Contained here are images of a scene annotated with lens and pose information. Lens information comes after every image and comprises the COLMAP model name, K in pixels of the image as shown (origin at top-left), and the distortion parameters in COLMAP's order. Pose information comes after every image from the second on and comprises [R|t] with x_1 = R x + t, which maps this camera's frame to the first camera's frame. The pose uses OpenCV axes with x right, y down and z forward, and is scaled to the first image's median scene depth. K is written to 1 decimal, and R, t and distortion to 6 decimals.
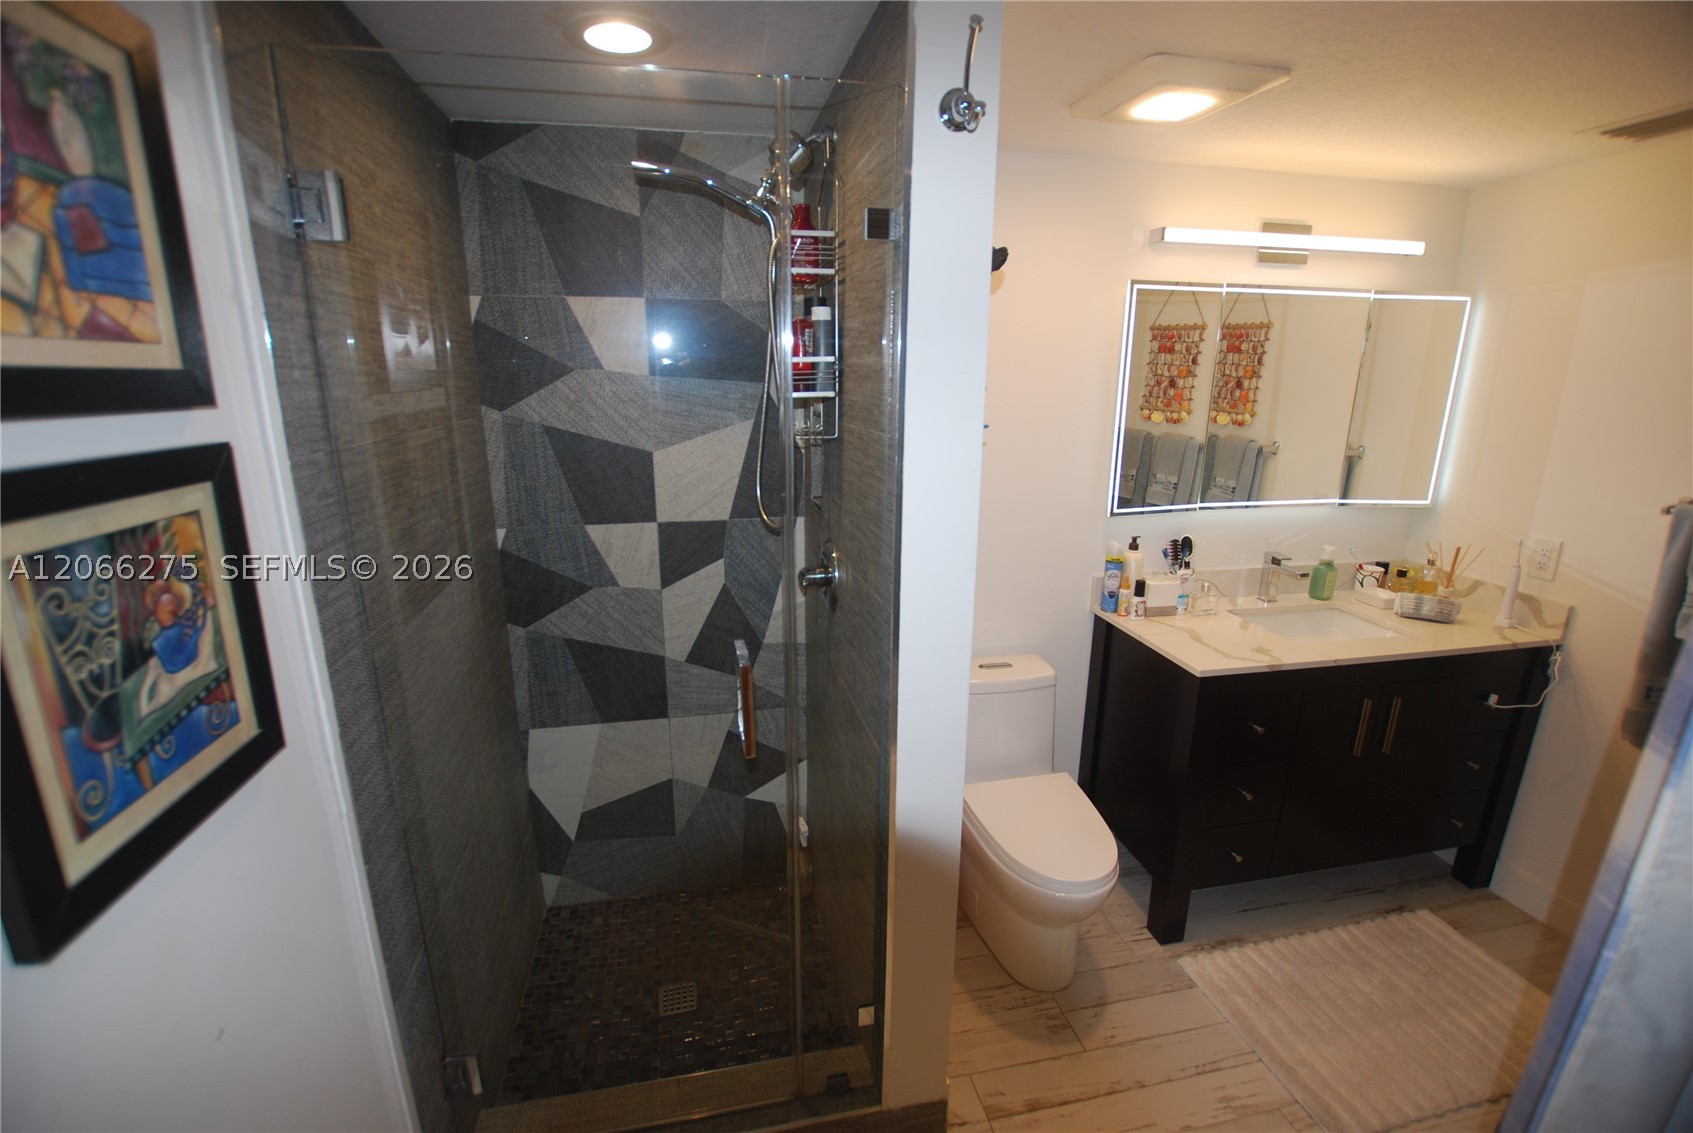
lens RADIAL K [[747.7, 0, 839.7], [0, 747.7, 567.7], [0, 0, 1]] dist [-0.026807, 0.000119]
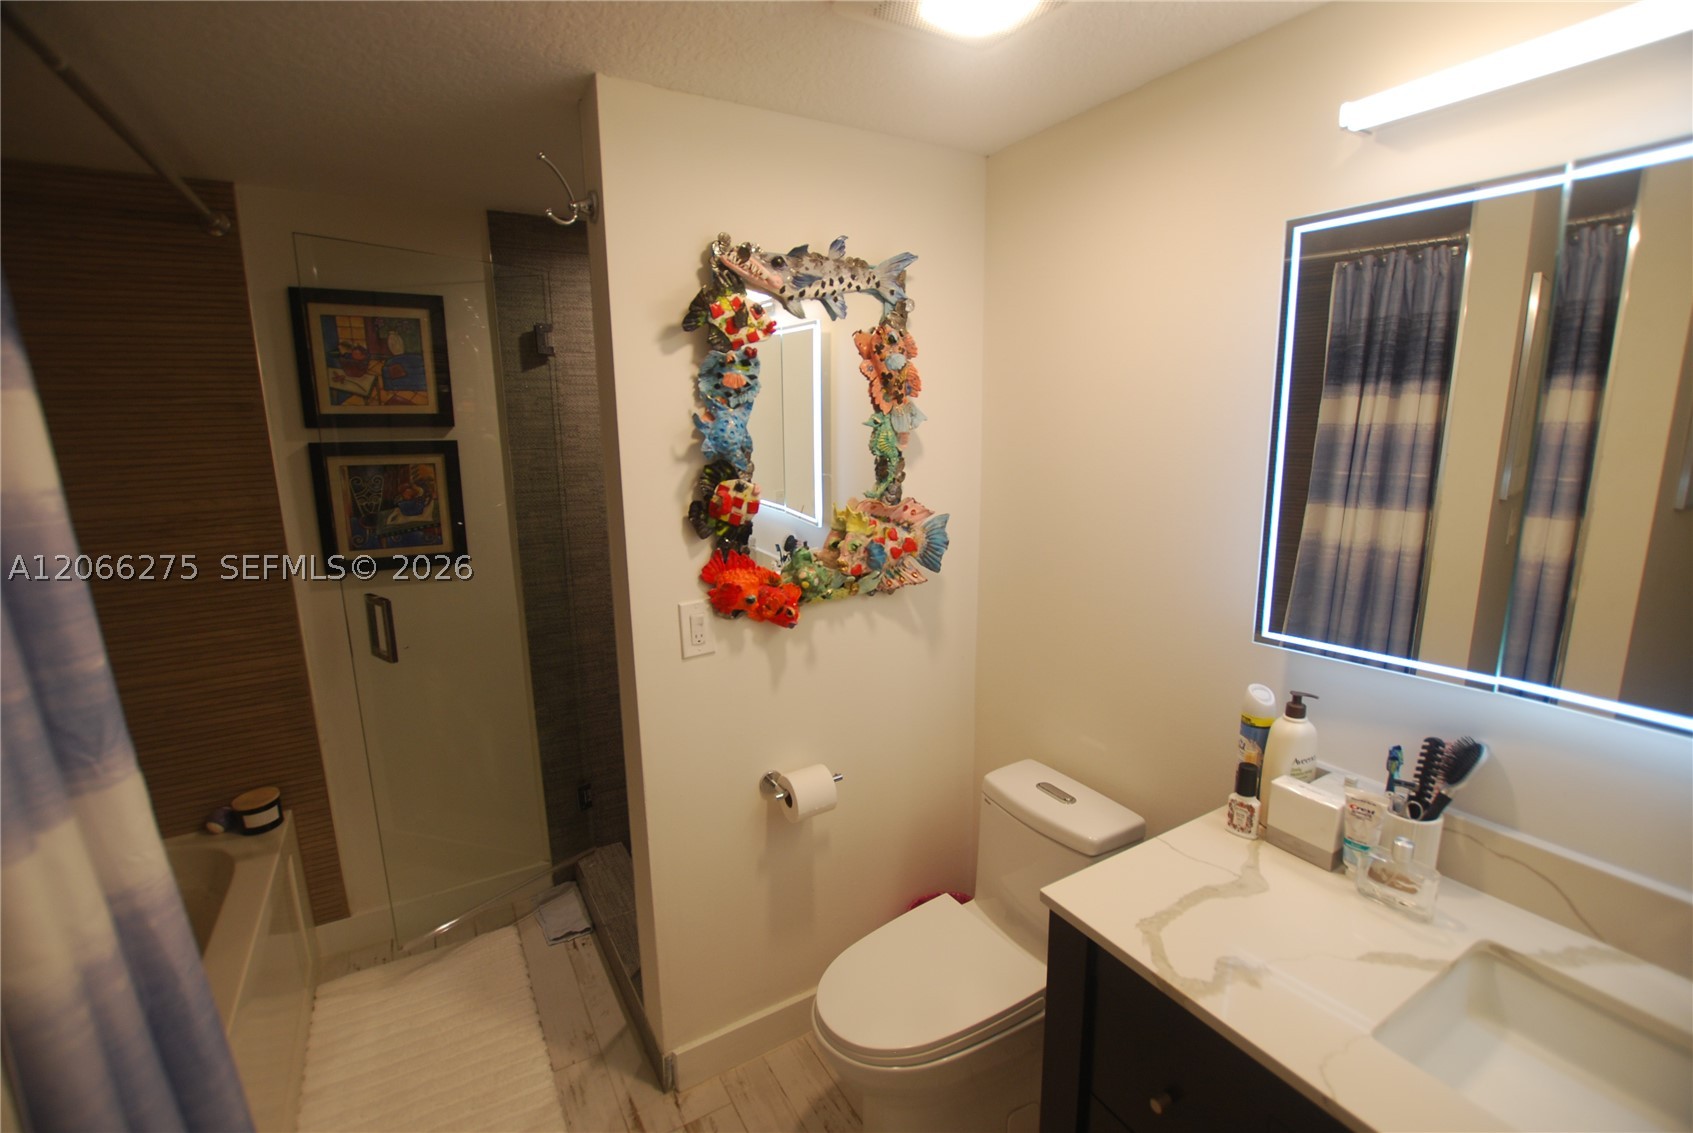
lens RADIAL K [[748.3, 0, 834.7], [0, 748.3, 566.6], [0, 0, 1]] dist [-0.038284, 0.008823]
pose [[0.317566, 0.173078, -0.932307, 0.963696], [-0.222935, 0.969270, 0.104002, -0.138101], [0.921657, 0.174816, 0.346392, 0.624374]]
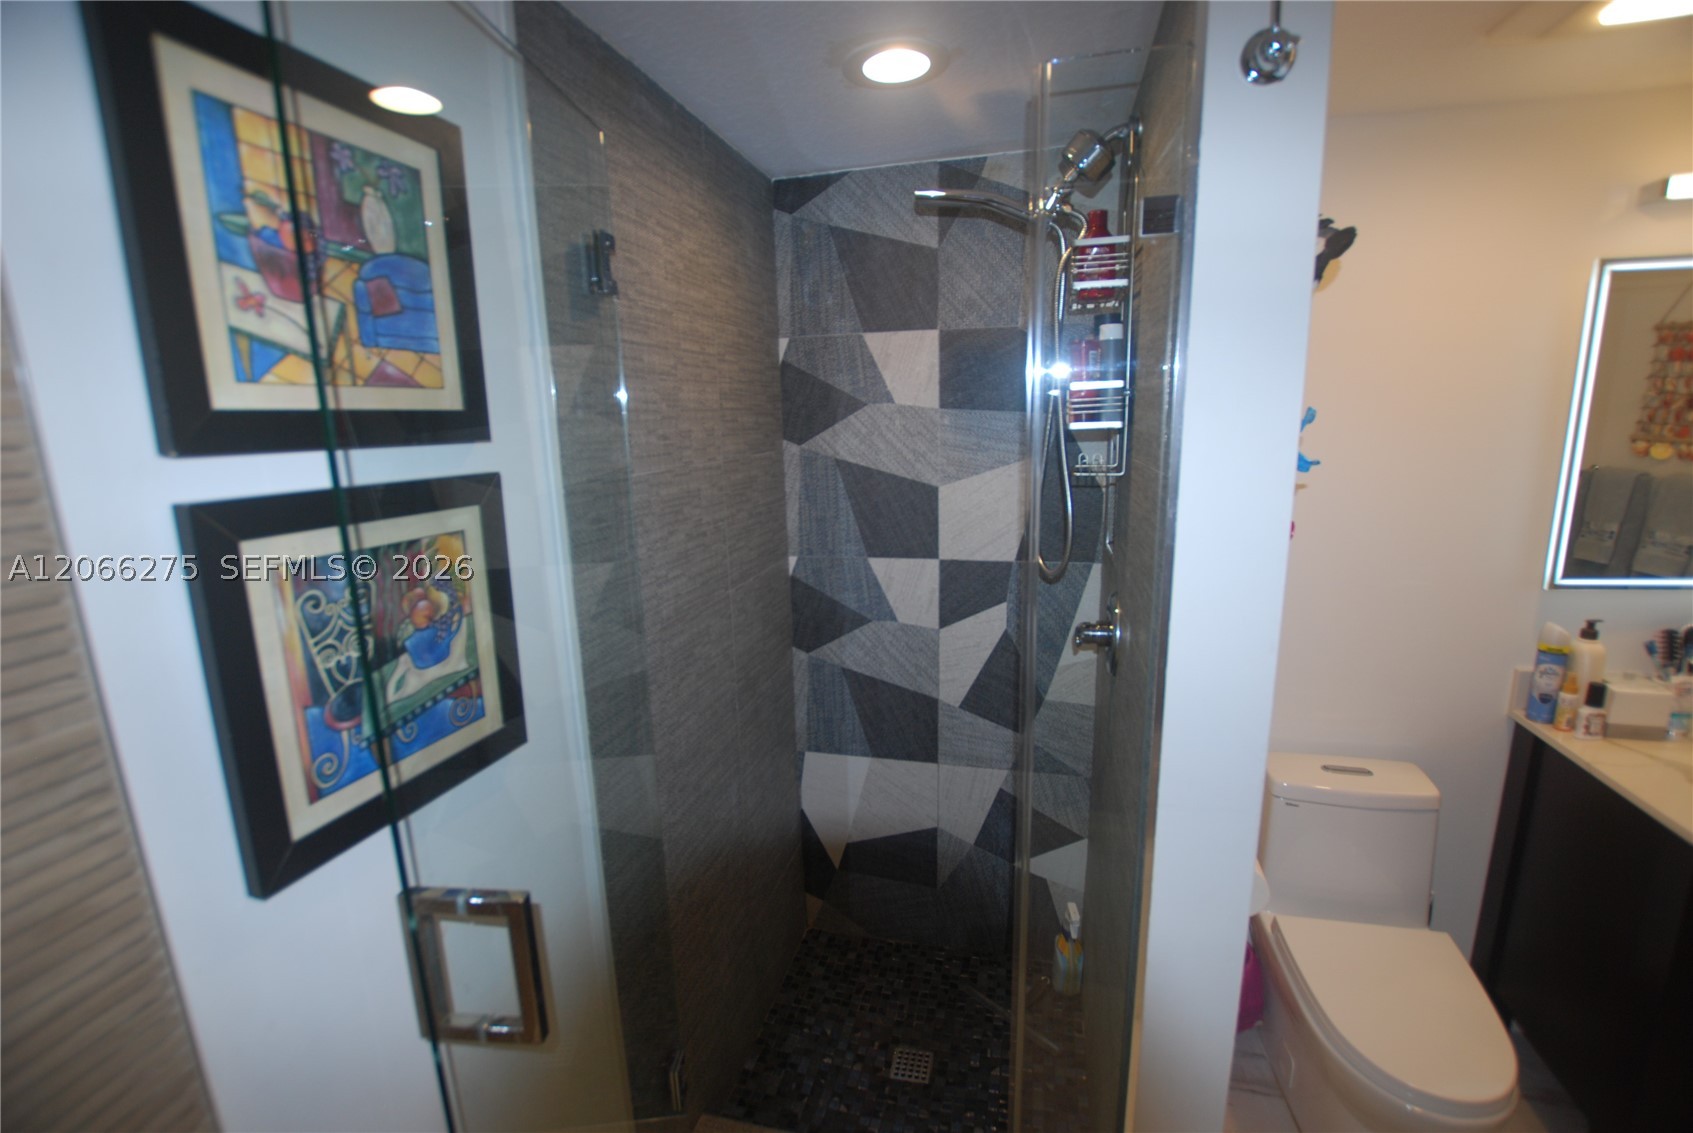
lens RADIAL K [[748.3, 0, 834.7], [0, 748.3, 566.6], [0, 0, 1]] dist [-0.038284, 0.008823]
pose [[0.893418, 0.064801, -0.444529, 0.073887], [-0.085123, 0.996034, -0.025886, -0.016927], [0.441088, 0.060967, 0.895391, 0.087076]]
